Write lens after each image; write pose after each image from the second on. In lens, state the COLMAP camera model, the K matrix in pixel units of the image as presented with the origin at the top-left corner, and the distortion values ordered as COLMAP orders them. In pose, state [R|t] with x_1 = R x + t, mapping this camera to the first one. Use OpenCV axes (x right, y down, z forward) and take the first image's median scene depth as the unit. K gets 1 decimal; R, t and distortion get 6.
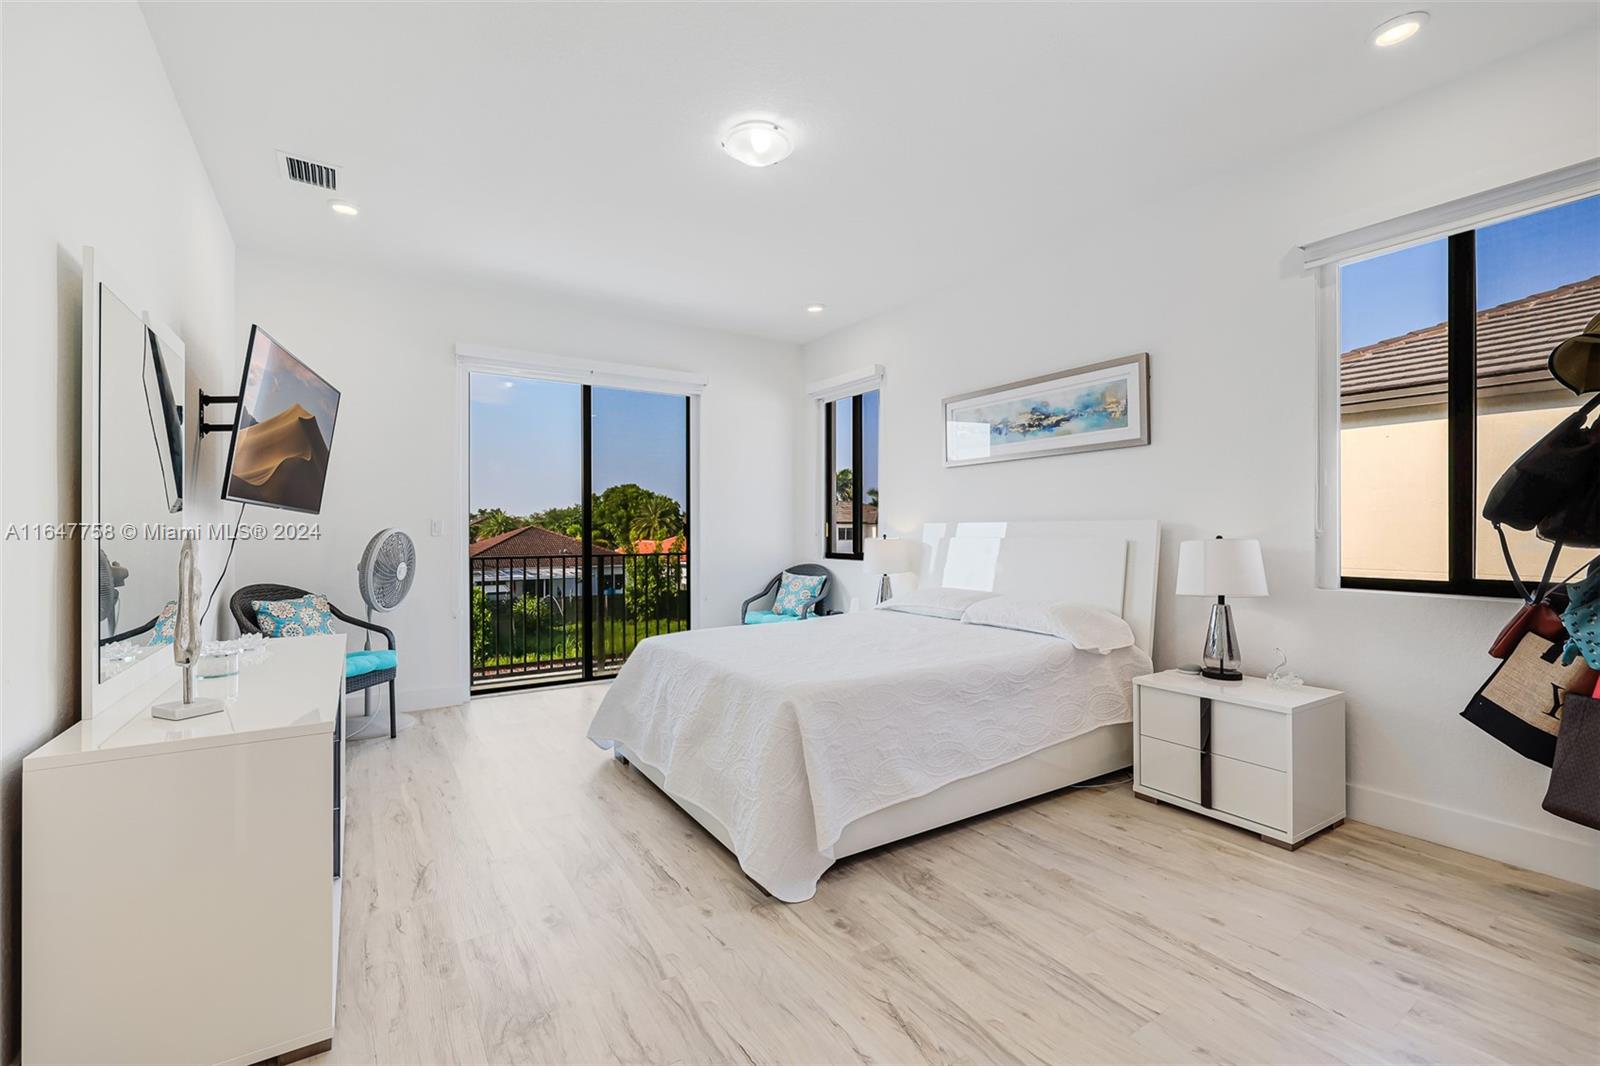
lens RADIAL K [[688.8, 0, 802.1], [0, 688.8, 530.0], [0, 0, 1]] dist [0.017574, -0.000379]
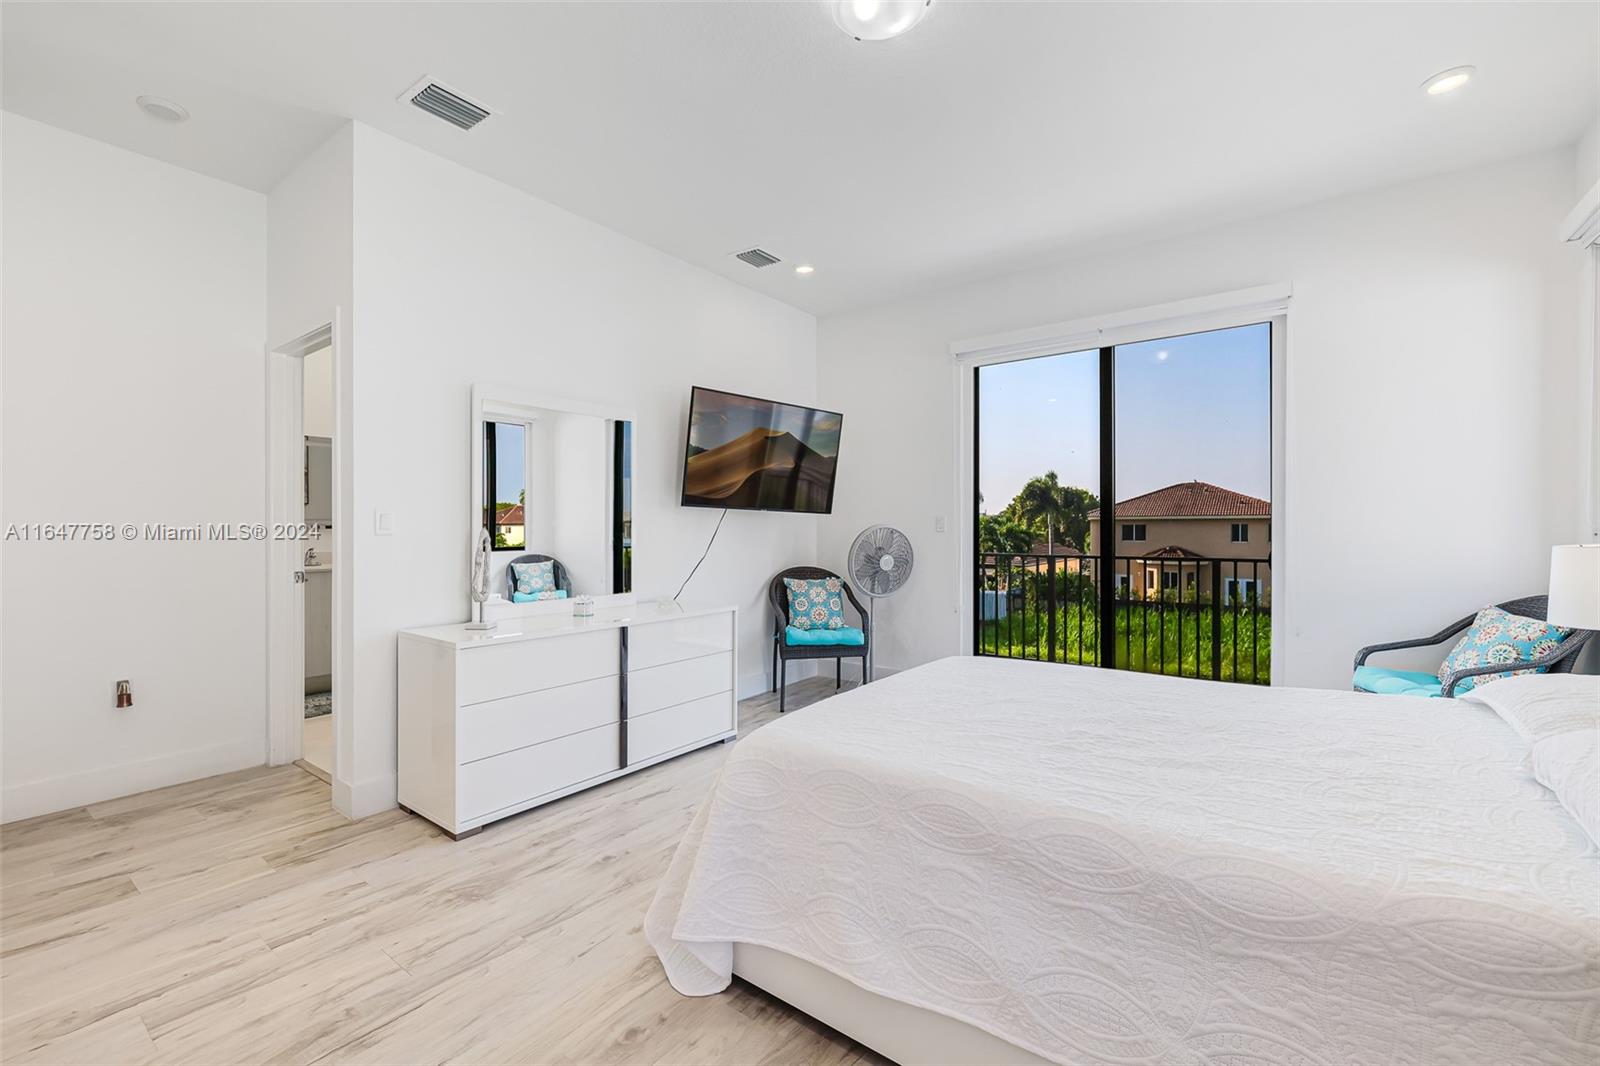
lens RADIAL K [[688.8, 0, 742.4], [0, 688.8, 529.3], [0, 0, 1]] dist [0.017574, -0.000379]
pose [[0.306138, 0.004167, -0.951978, 0.481204], [0.000888, 0.999989, 0.004663, -0.000494], [0.951987, -0.002273, 0.306131, 0.506020]]
